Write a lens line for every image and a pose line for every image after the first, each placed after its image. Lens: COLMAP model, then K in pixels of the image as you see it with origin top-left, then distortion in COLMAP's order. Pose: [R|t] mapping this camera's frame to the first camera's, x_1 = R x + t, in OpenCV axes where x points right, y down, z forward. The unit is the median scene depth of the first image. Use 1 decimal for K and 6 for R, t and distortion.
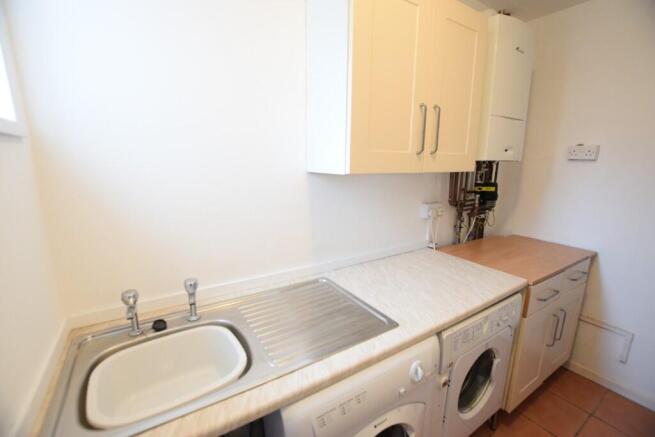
lens RADIAL K [[292.0, 0, 329.7], [0, 292.0, 223.1], [0, 0, 1]] dist [-0.010177, 0.001217]
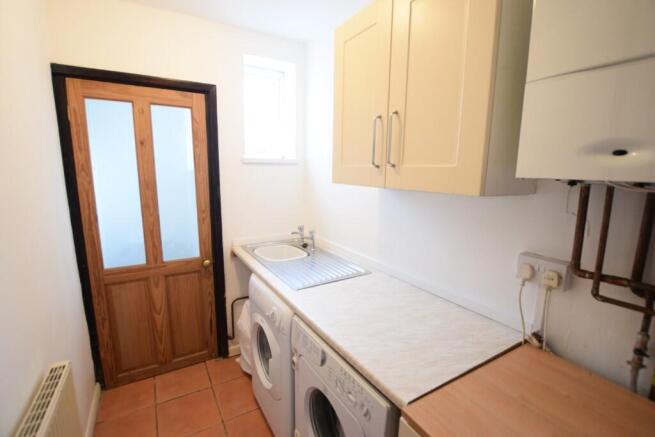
lens RADIAL K [[300.4, 0, 328.1], [0, 300.4, 217.5], [0, 0, 1]] dist [-0.000137, -0.000020]
pose [[-0.048586, 0.145843, -0.988114, 1.156023], [-0.222979, 0.962732, 0.153060, -0.174035], [0.973612, 0.227765, -0.014255, 0.788353]]
